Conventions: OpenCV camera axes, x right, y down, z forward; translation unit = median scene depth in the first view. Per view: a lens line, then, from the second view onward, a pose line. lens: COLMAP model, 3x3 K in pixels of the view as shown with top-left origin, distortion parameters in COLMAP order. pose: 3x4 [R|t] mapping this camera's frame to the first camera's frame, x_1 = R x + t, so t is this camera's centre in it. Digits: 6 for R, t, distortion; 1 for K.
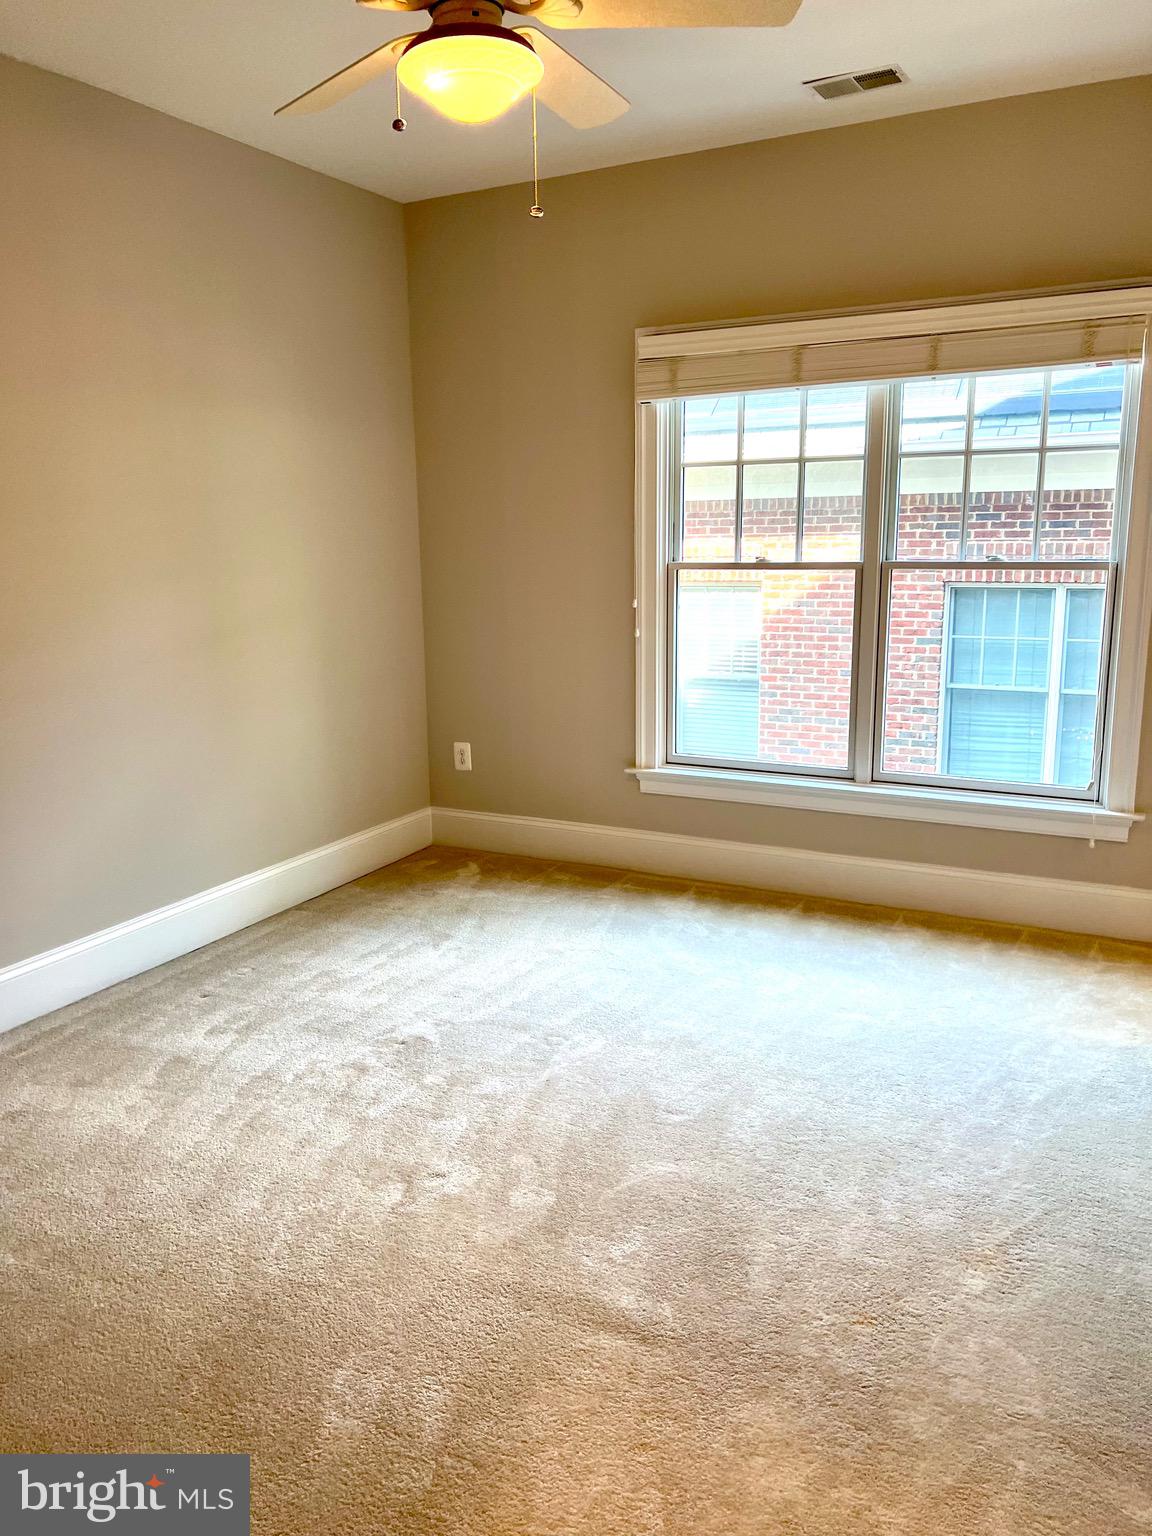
lens RADIAL K [[1163.0, 0, 544.5], [0, 1163.0, 769.5], [0, 0, 1]] dist [0.035660, -0.041383]
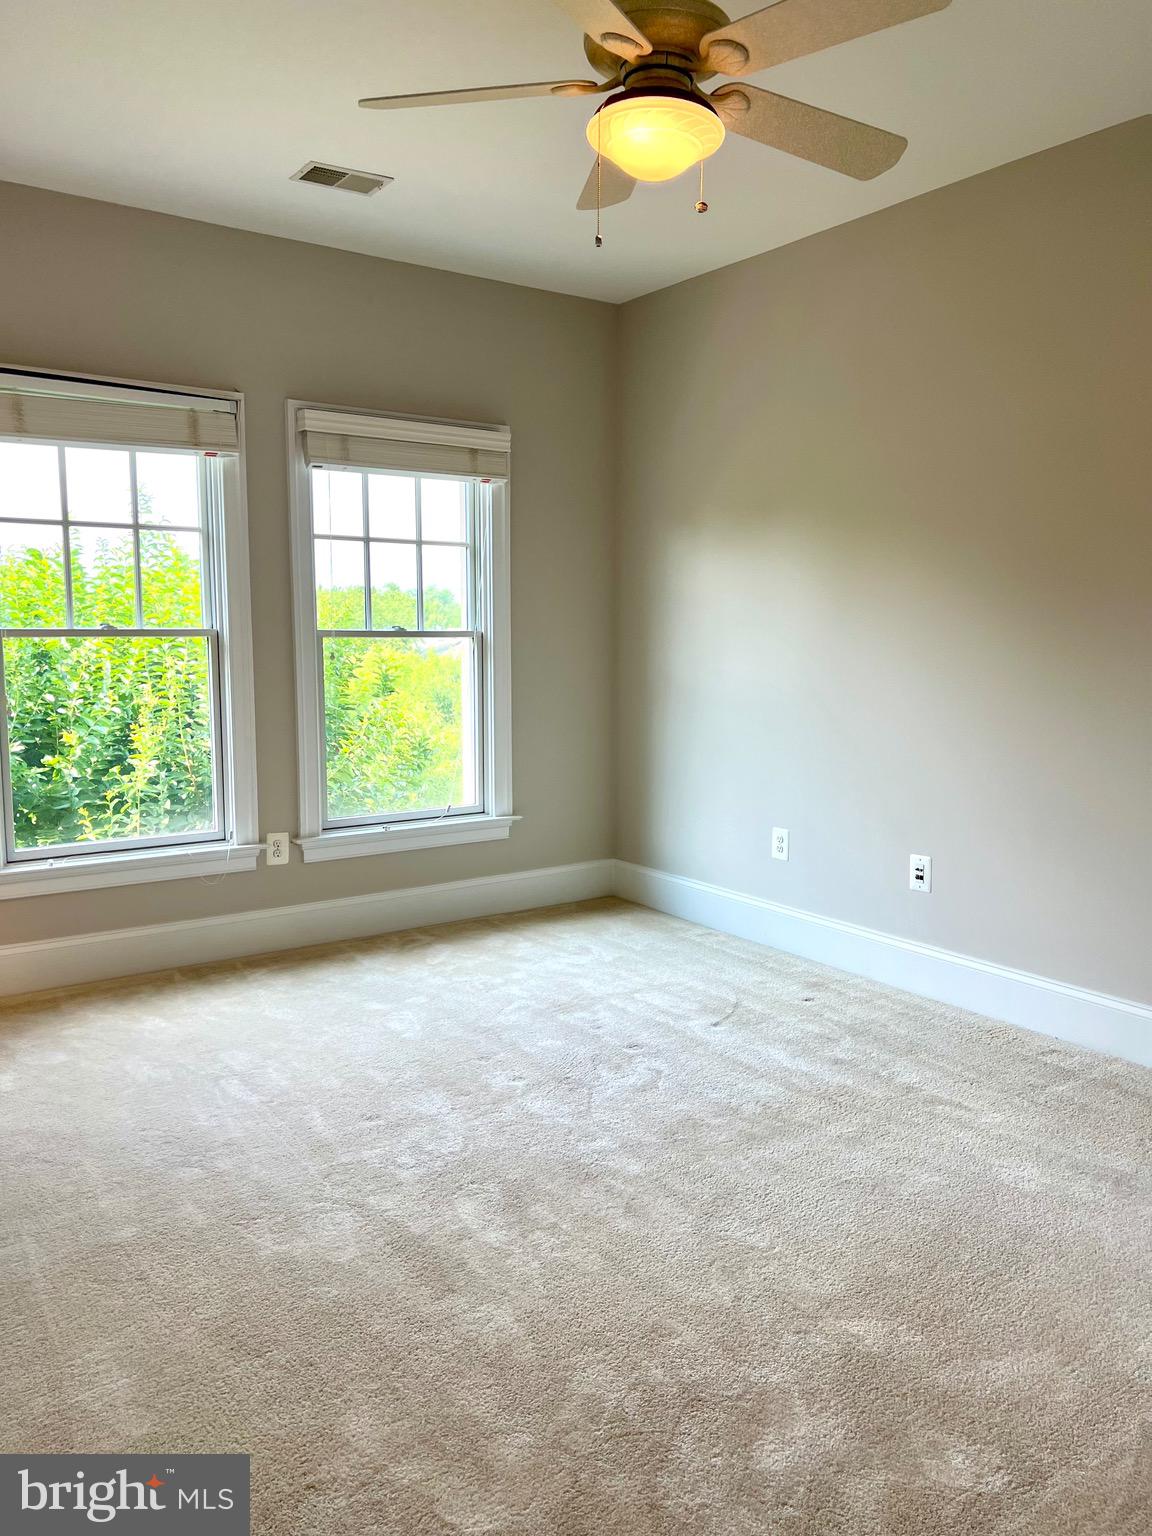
lens RADIAL K [[1161.7, 0, 547.4], [0, 1161.7, 772.0], [0, 0, 1]] dist [-0.008987, -0.009924]
pose [[0.449003, -0.111947, 0.886490, -0.645846], [0.158127, 0.986417, 0.044475, -0.063780], [-0.879427, 0.120208, 0.460606, 0.339845]]
